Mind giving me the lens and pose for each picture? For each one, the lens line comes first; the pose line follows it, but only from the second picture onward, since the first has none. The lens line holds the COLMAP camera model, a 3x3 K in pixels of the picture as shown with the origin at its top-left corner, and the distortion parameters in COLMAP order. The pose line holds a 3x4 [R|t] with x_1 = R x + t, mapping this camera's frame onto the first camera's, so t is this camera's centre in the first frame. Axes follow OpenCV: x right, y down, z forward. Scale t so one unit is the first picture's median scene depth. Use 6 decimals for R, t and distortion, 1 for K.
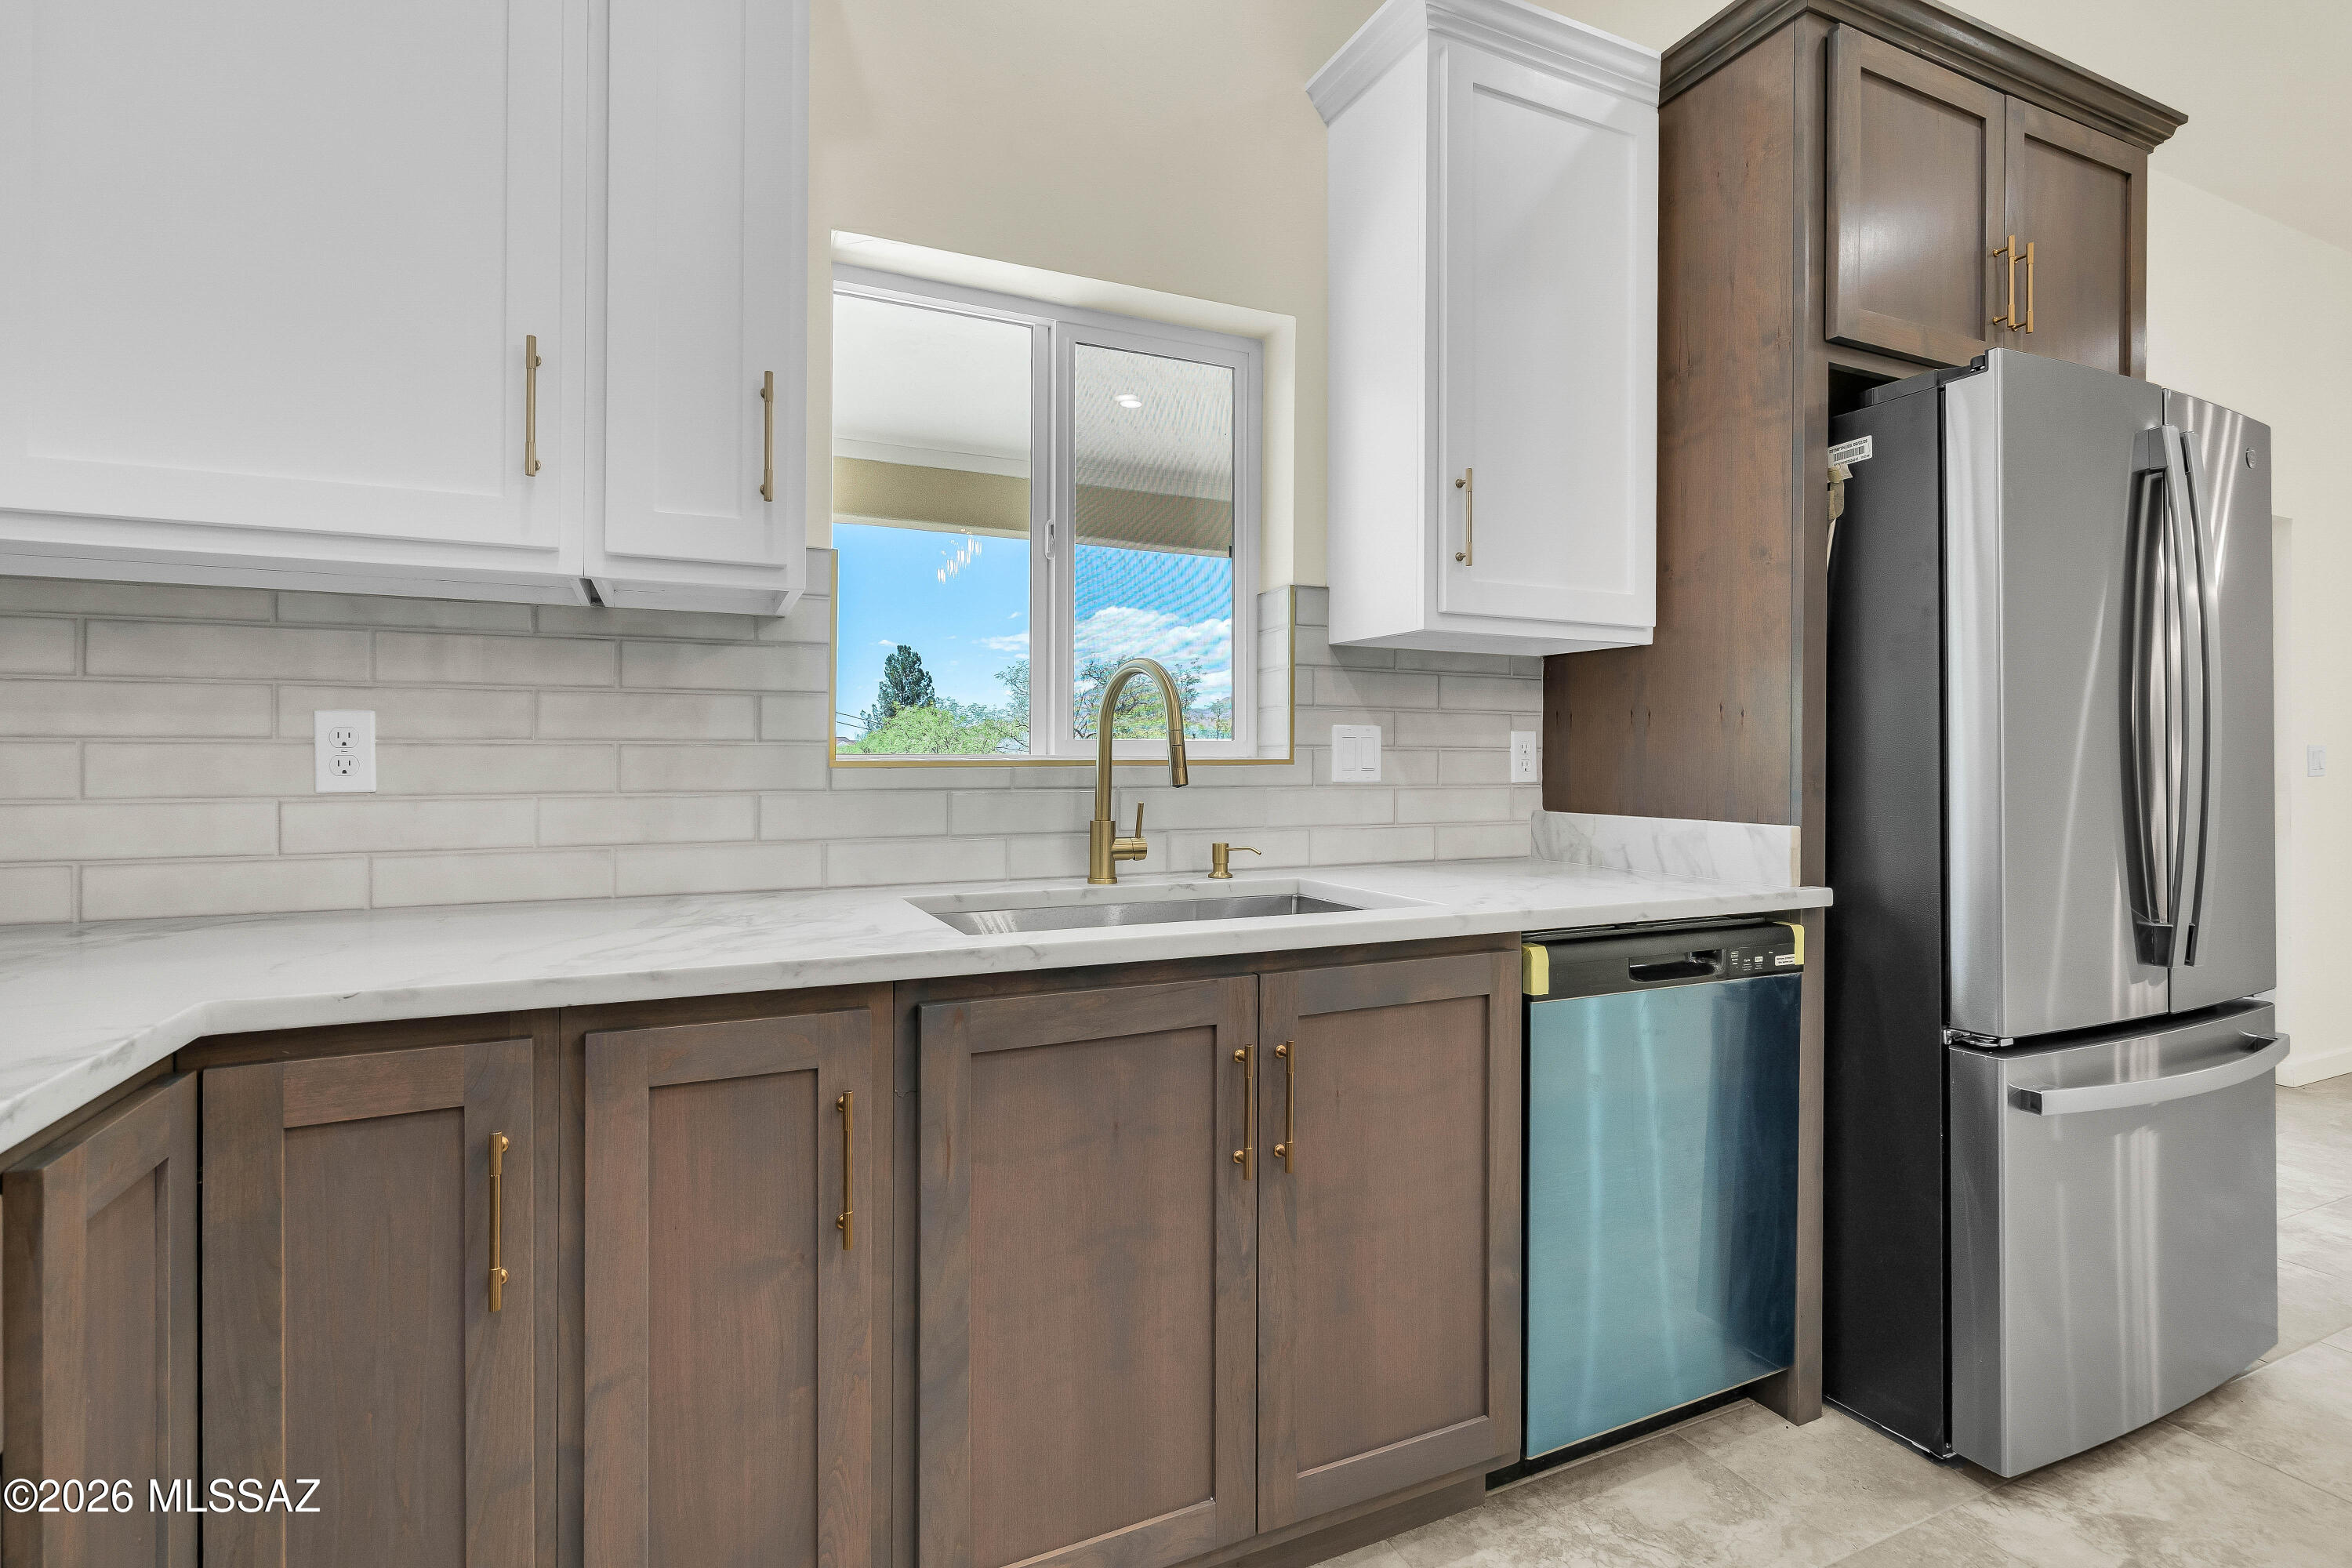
lens RADIAL K [[1103.3, 0, 1173.2], [0, 1103.3, 771.0], [0, 0, 1]] dist [0.001038, 0.000879]
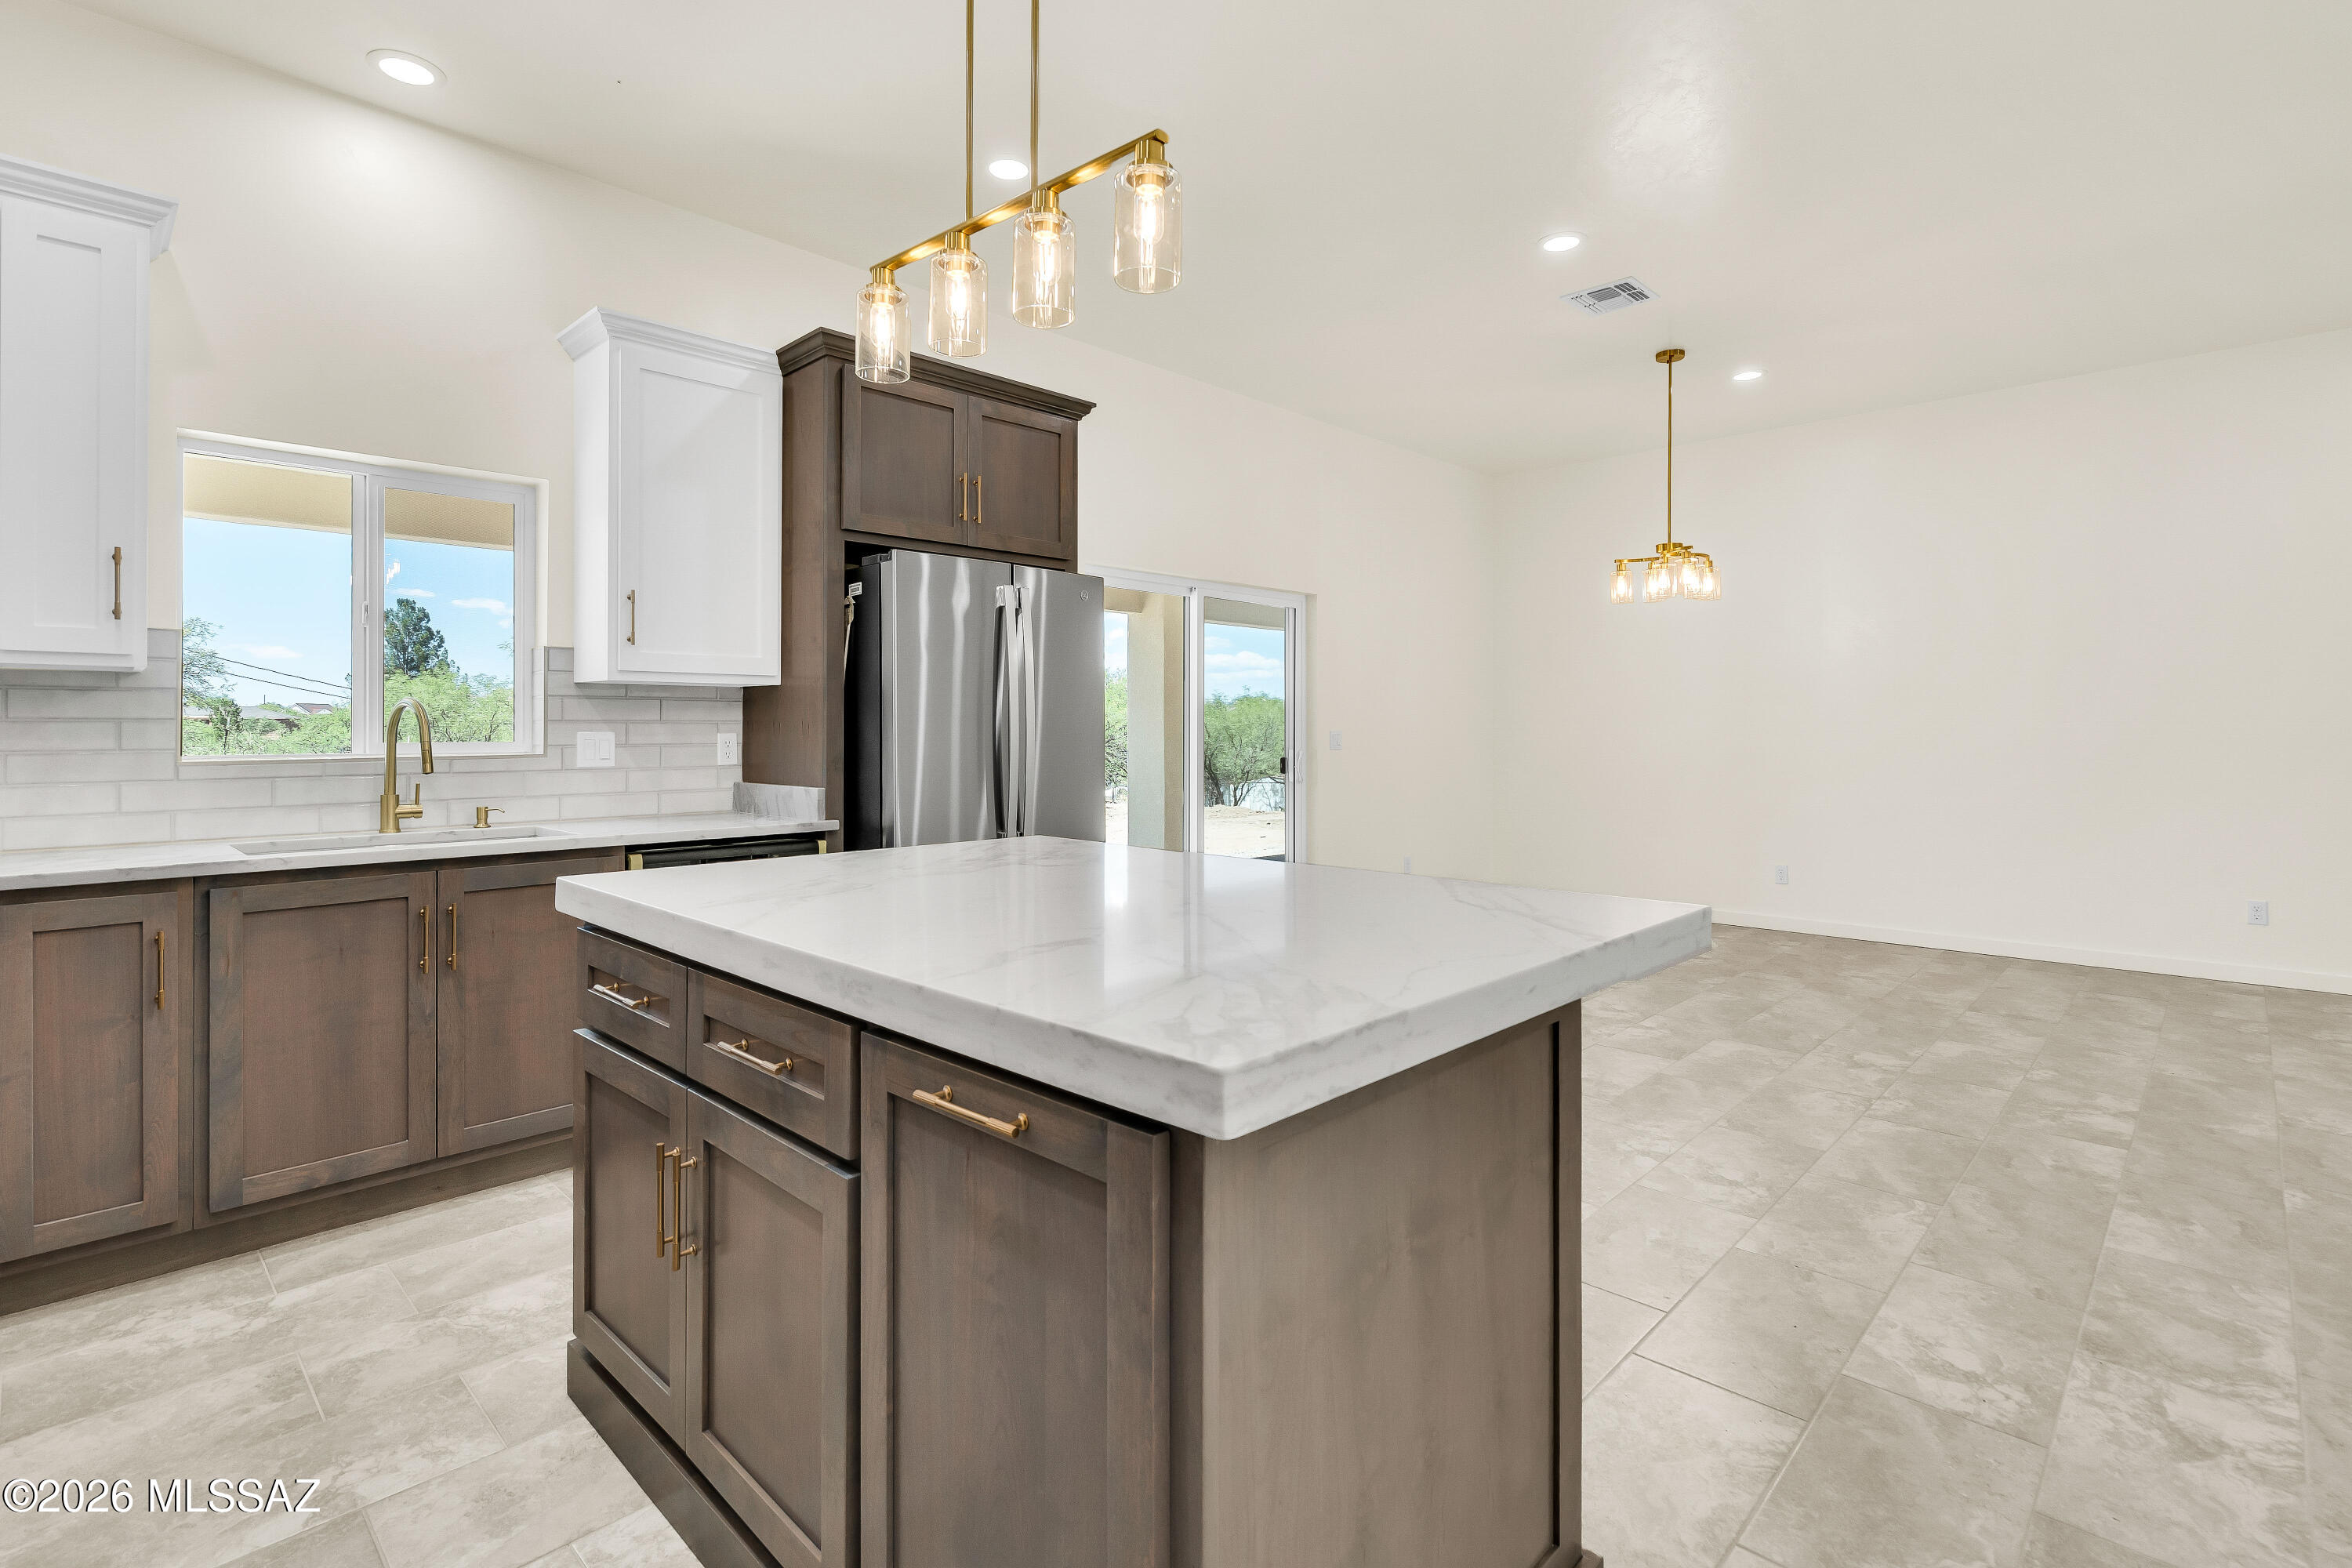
lens RADIAL K [[1103.3, 0, 1162.5], [0, 1103.3, 729.8], [0, 0, 1]] dist [0.001038, 0.000879]
pose [[0.935367, -0.006490, 0.353619, 0.433761], [0.010122, 0.999913, -0.008424, -0.026112], [-0.353533, 0.011459, 0.935352, -0.946089]]
